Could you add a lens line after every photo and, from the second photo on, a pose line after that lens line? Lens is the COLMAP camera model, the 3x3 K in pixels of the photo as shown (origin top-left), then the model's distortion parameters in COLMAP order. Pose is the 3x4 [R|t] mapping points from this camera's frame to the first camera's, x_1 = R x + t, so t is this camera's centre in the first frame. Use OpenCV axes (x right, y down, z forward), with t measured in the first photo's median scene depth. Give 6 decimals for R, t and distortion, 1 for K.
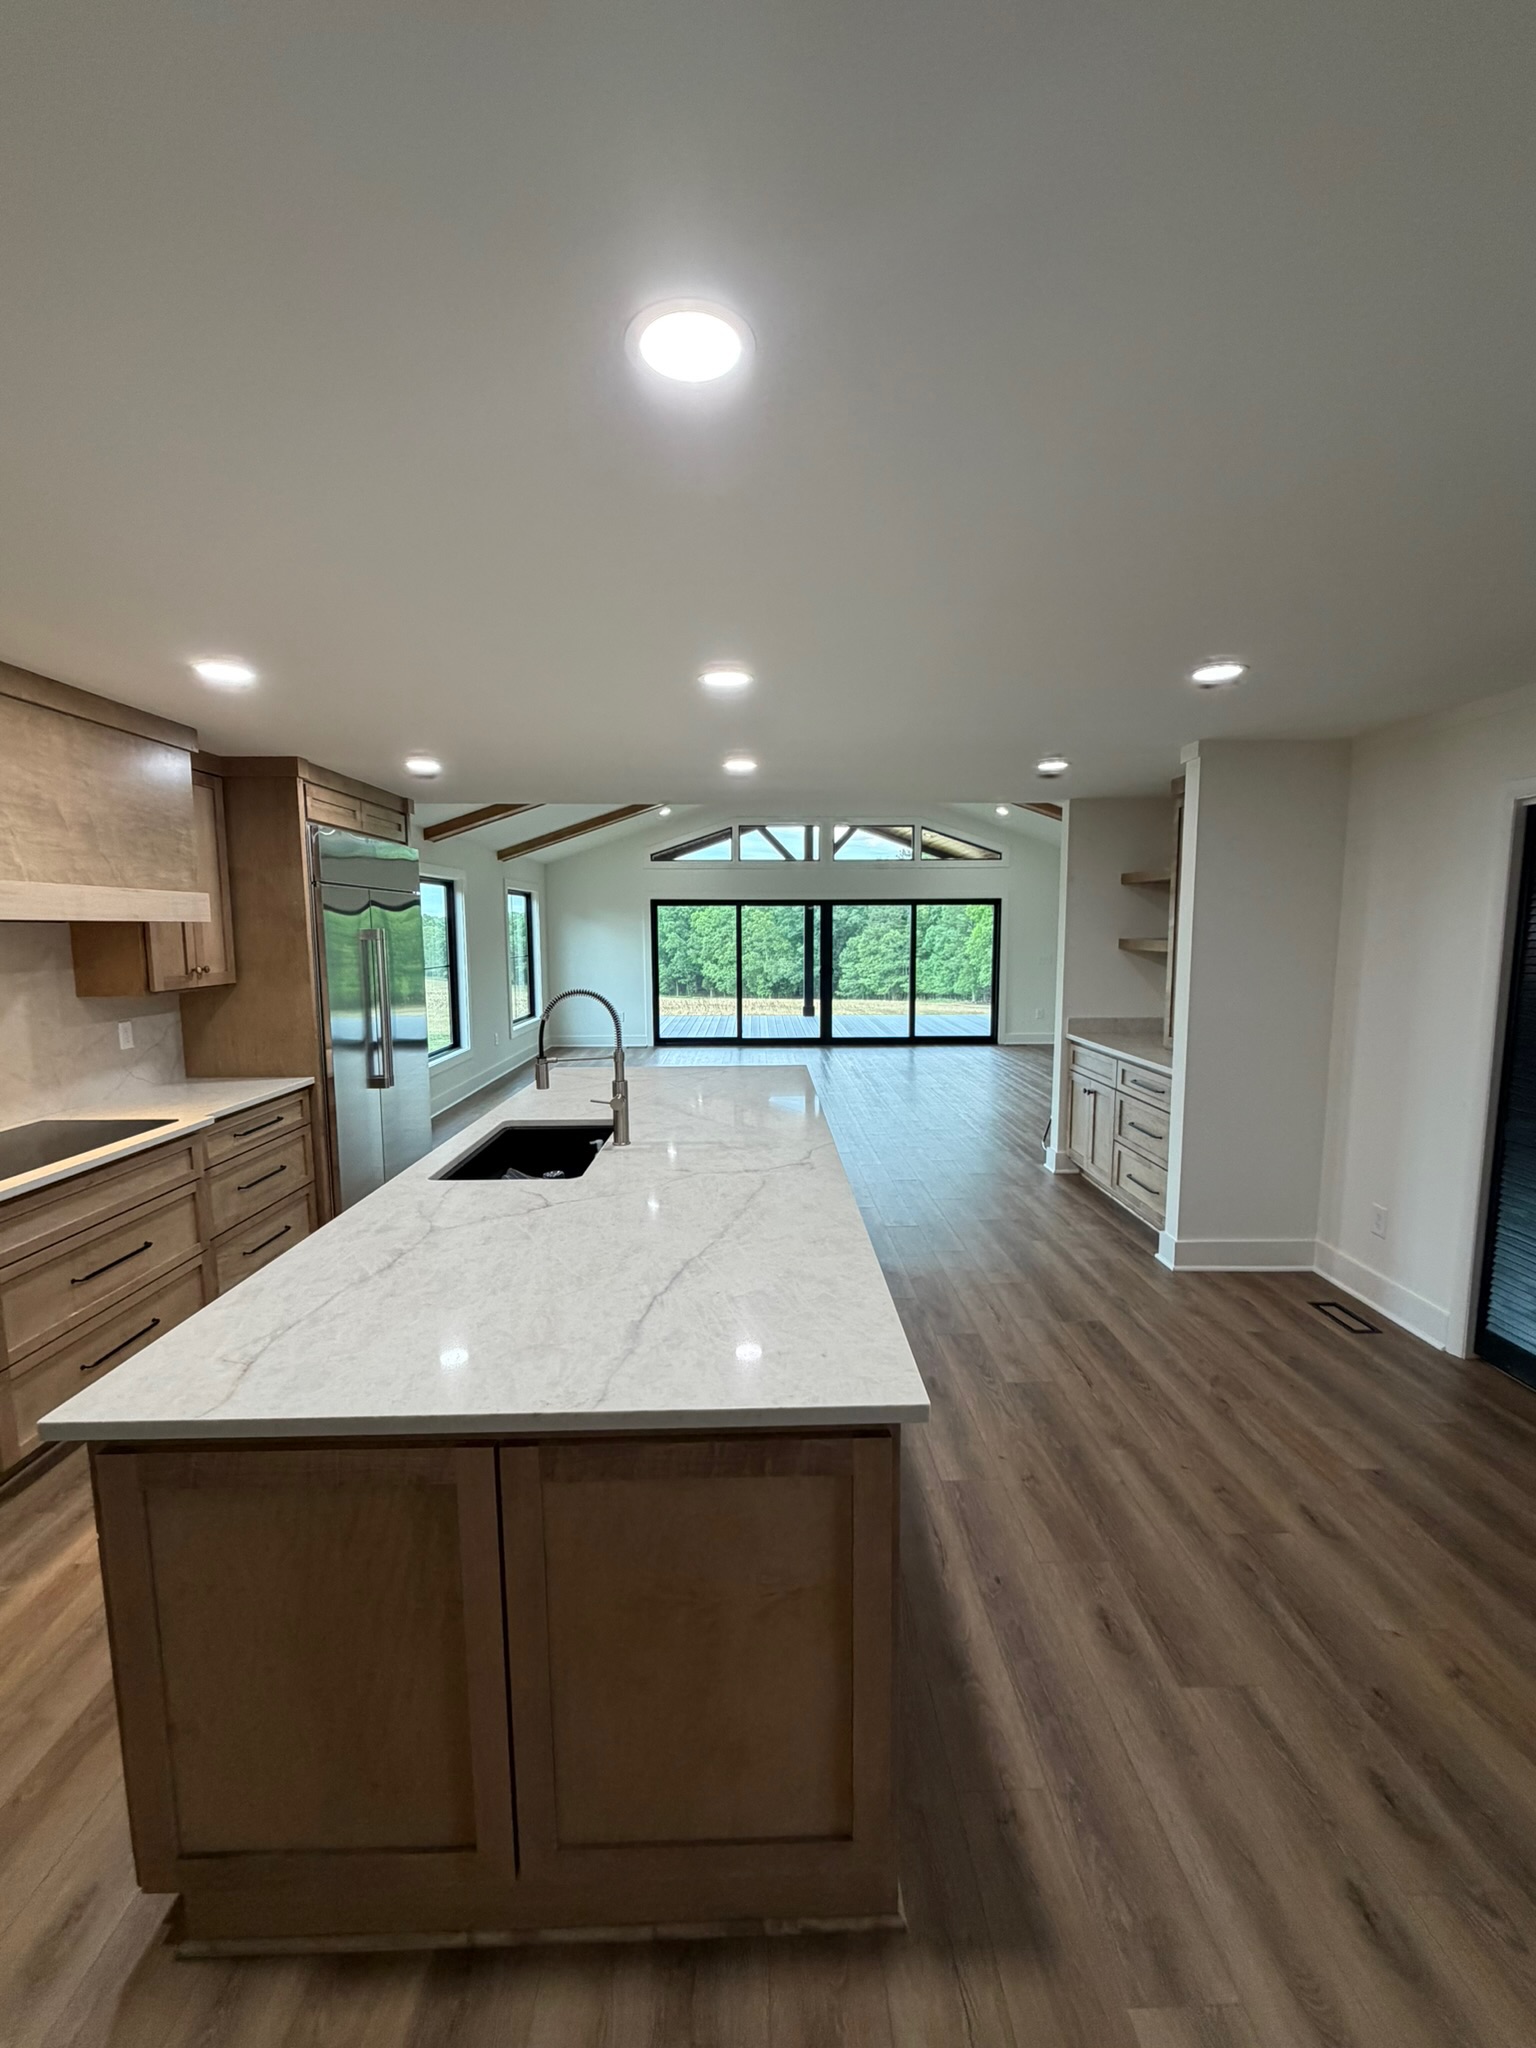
lens RADIAL K [[834.3, 0, 772.2], [0, 834.3, 1027.1], [0, 0, 1]] dist [0.006509, -0.001011]
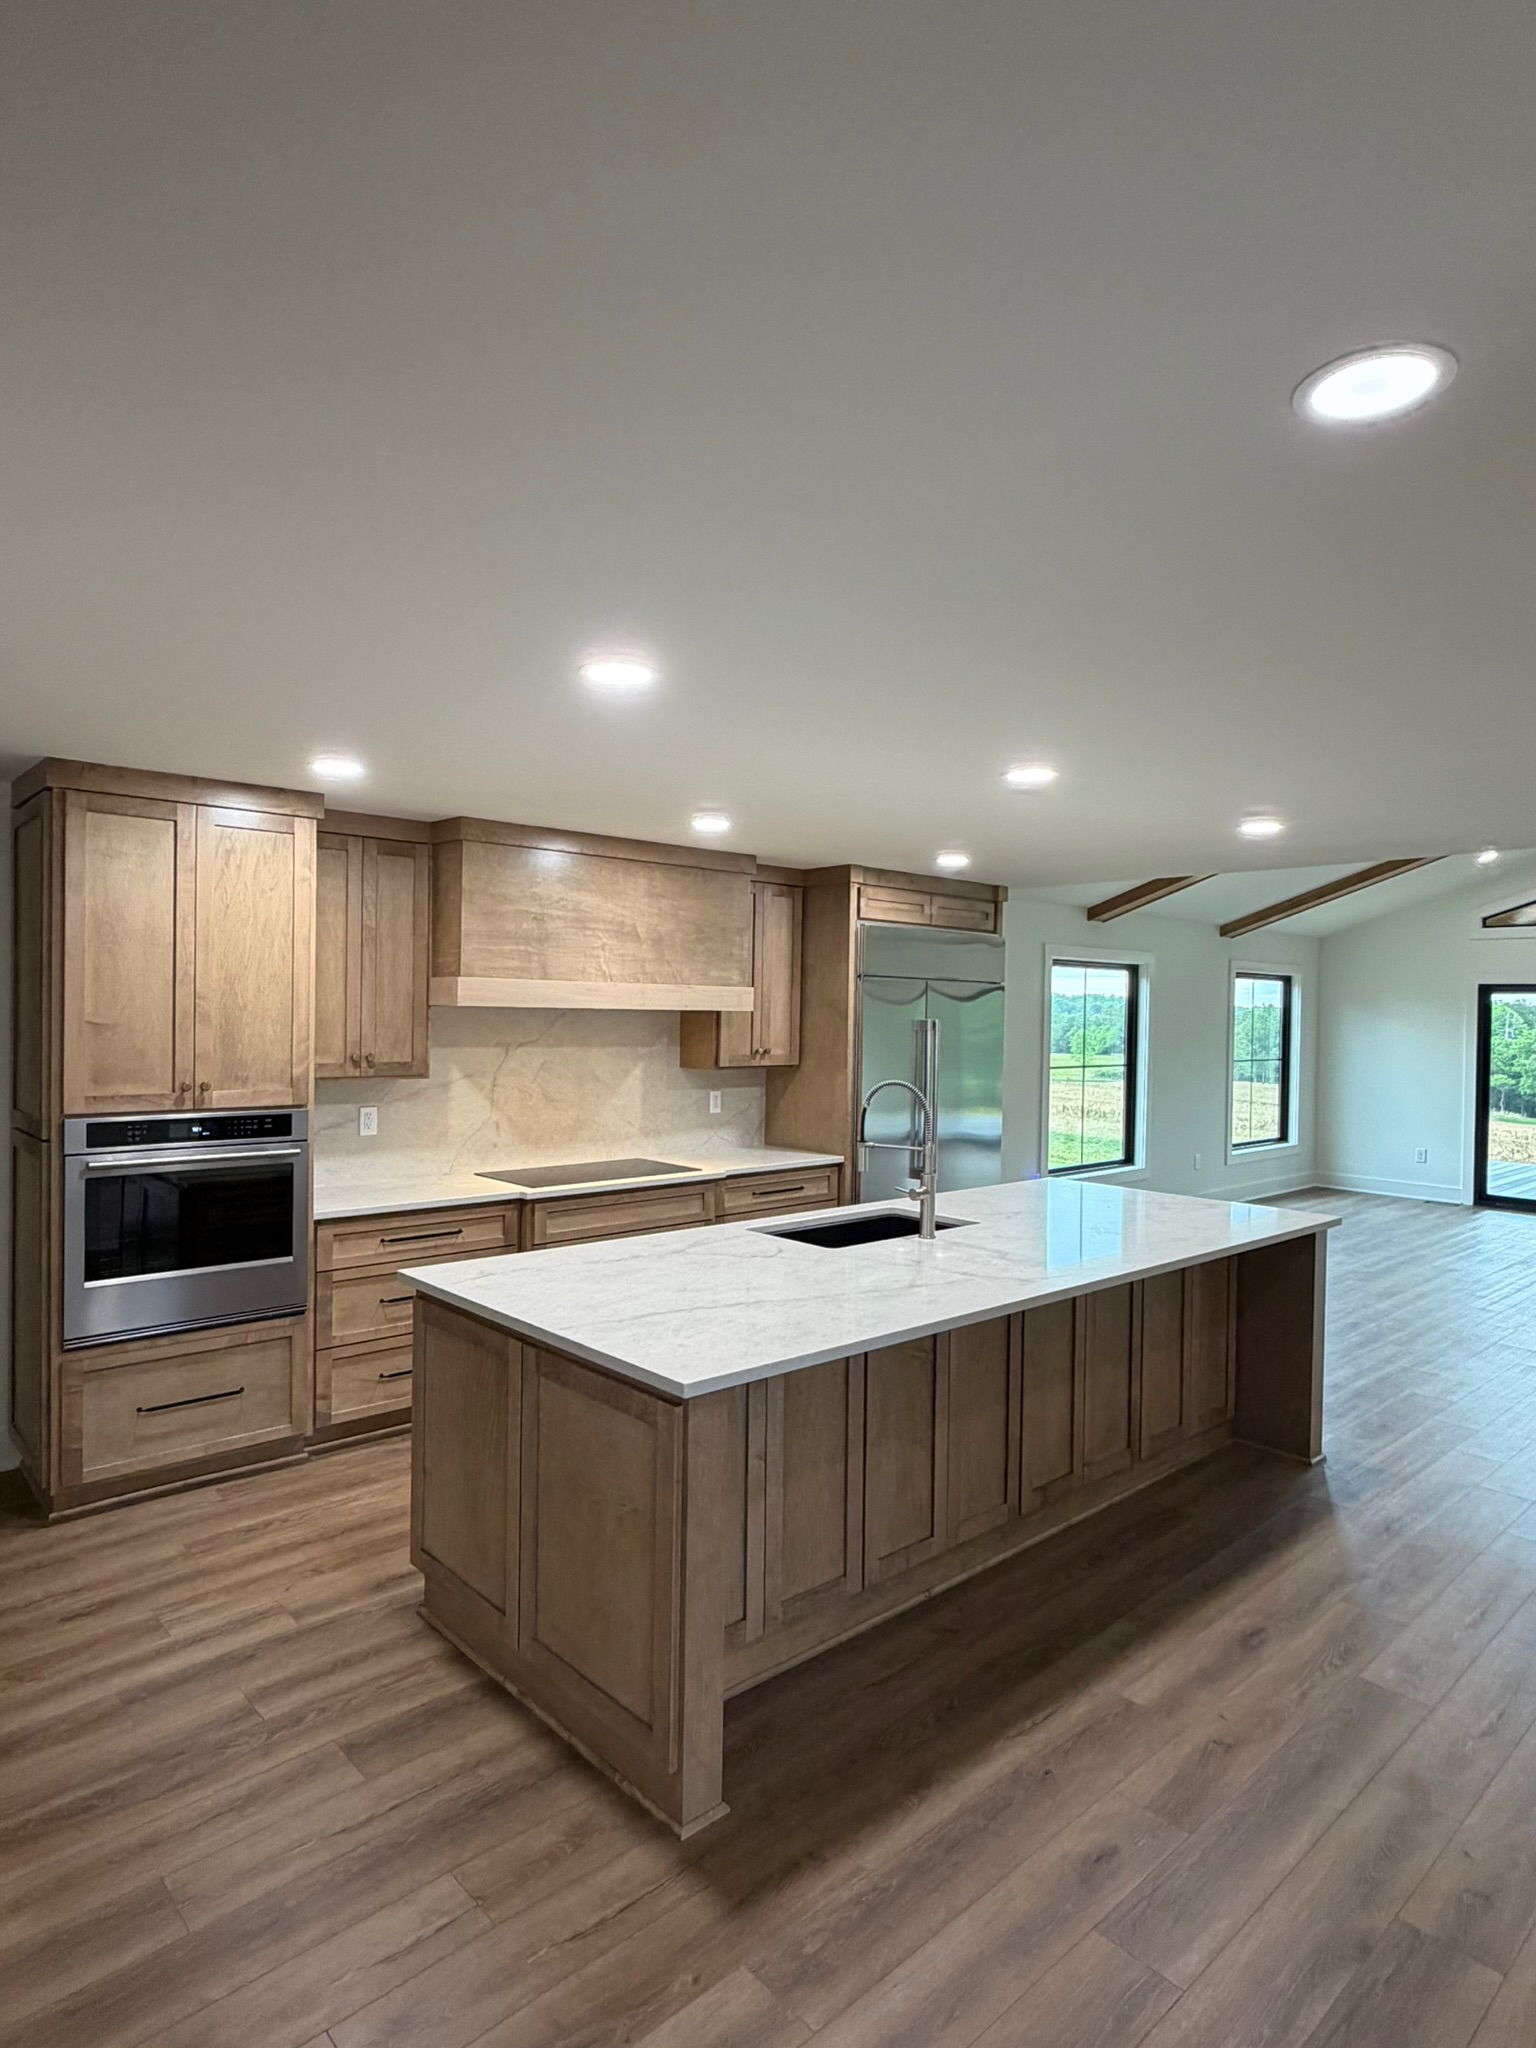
lens RADIAL K [[1153.3, 0, 782.3], [0, 1153.3, 1025.7], [0, 0, 1]] dist [-0.011971, 0.001774]
pose [[0.660811, 0.021784, -0.750236, 0.586747], [-0.106610, 0.992168, -0.065094, -0.001815], [0.742942, 0.122998, 0.657958, -0.052106]]
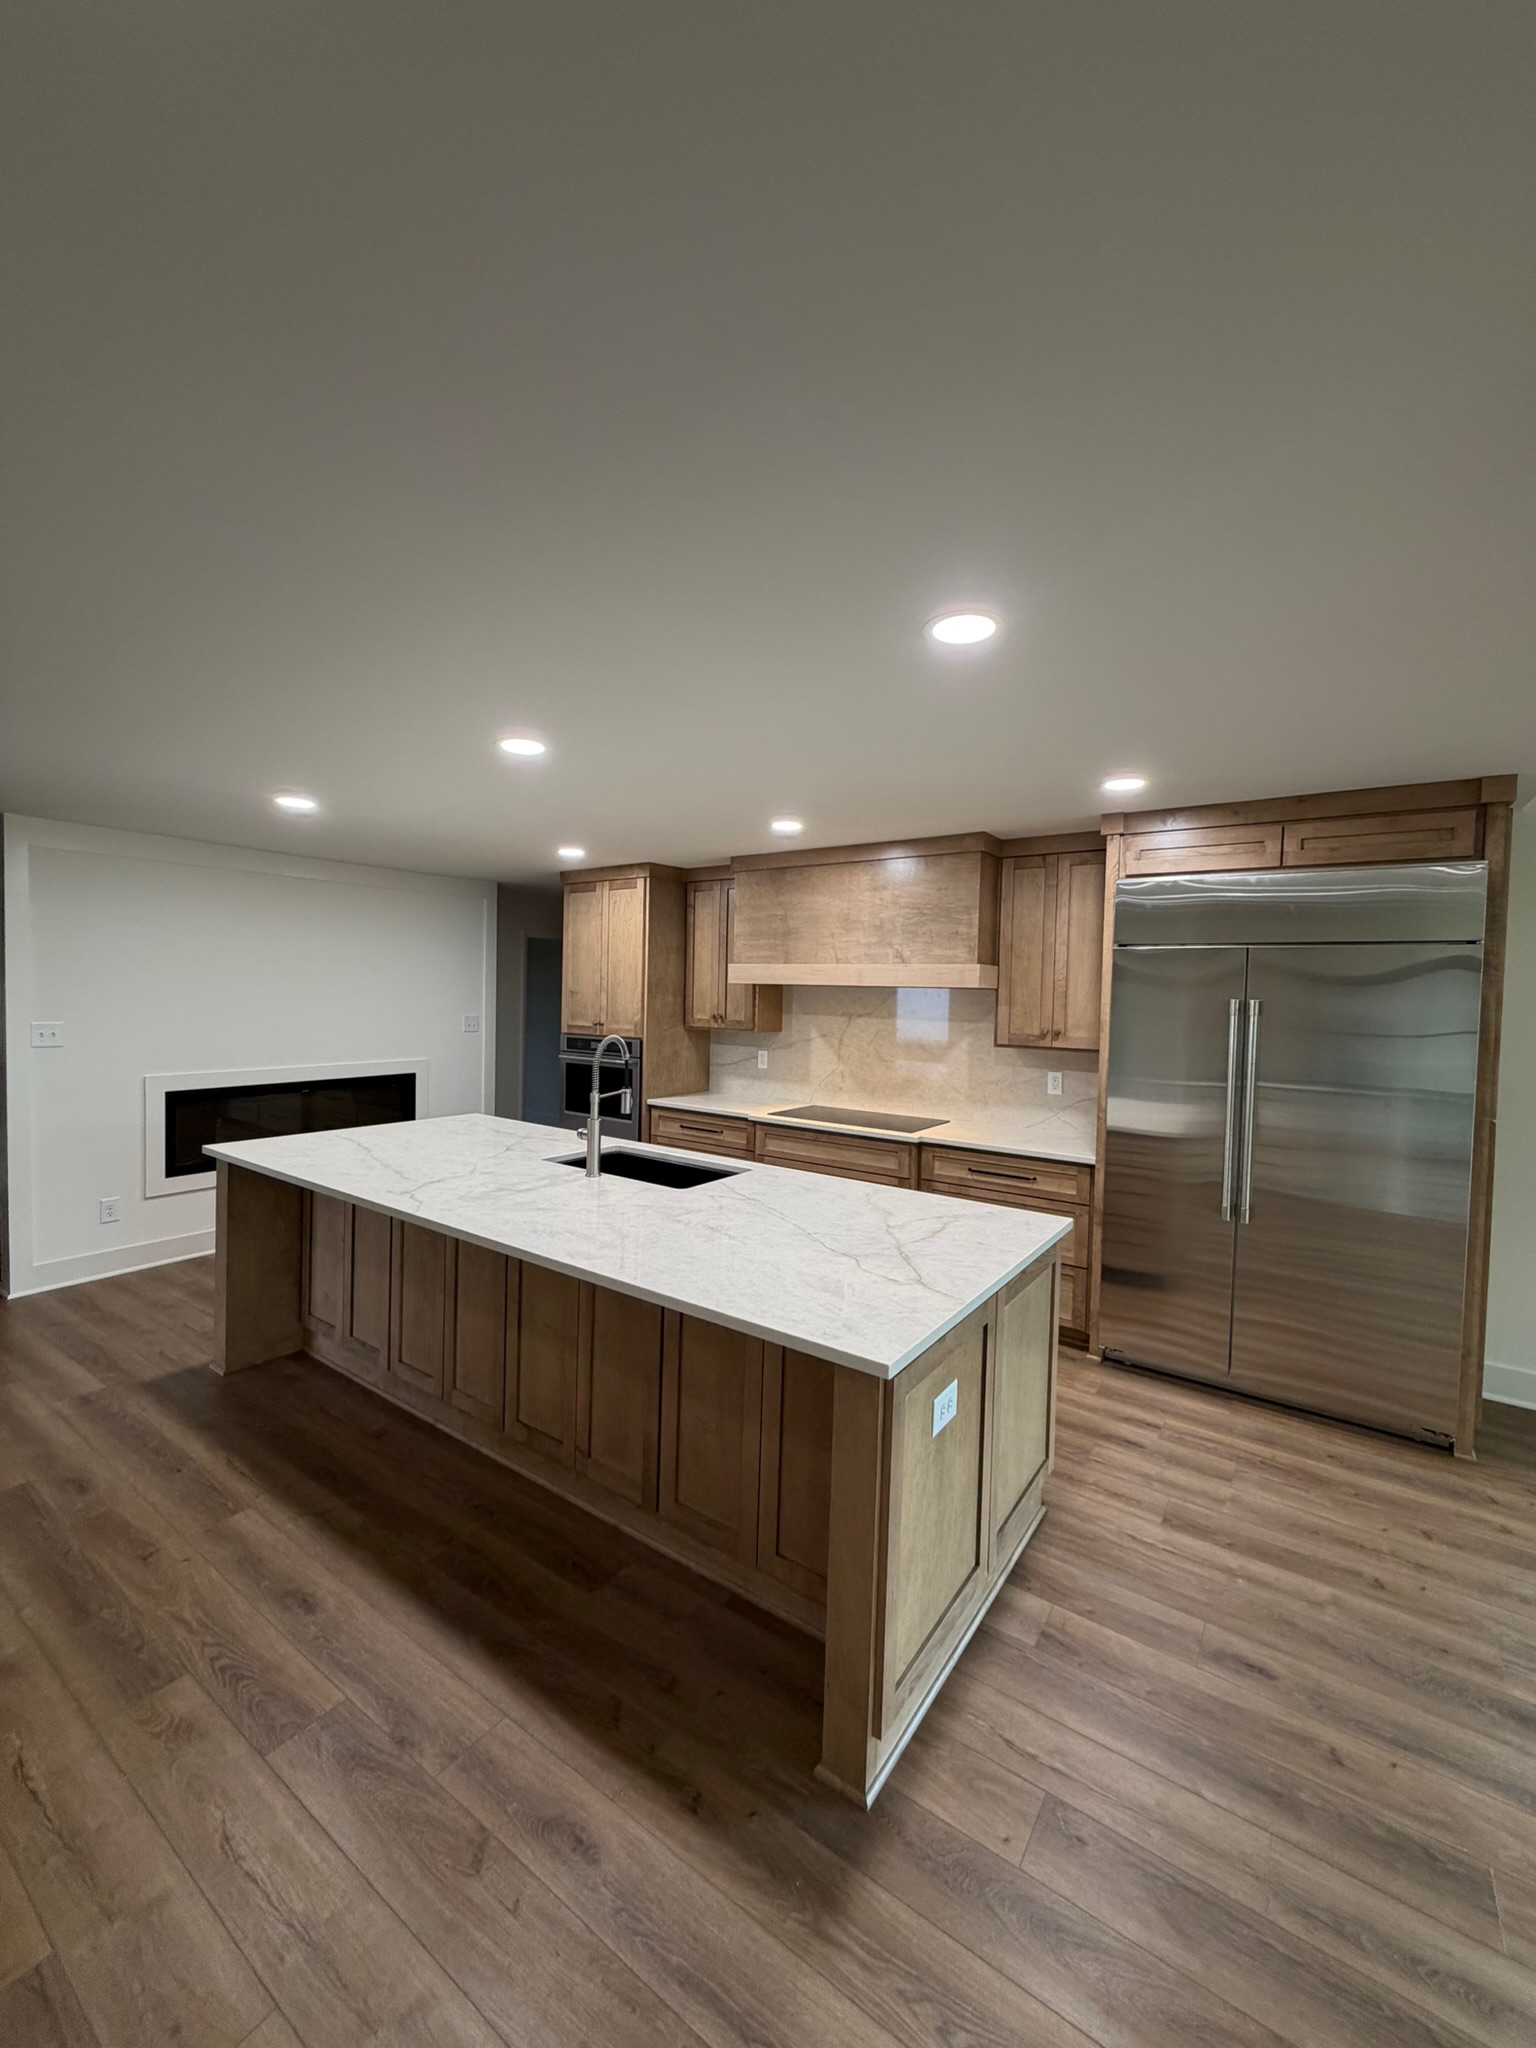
lens RADIAL K [[834.3, 0, 768.2], [0, 834.3, 1008.3], [0, 0, 1]] dist [0.006509, -0.001011]
pose [[-0.600396, 0.005180, -0.799686, 0.460997], [-0.117138, 0.988624, 0.094350, -0.171545], [0.791077, 0.150321, -0.592959, 1.452167]]
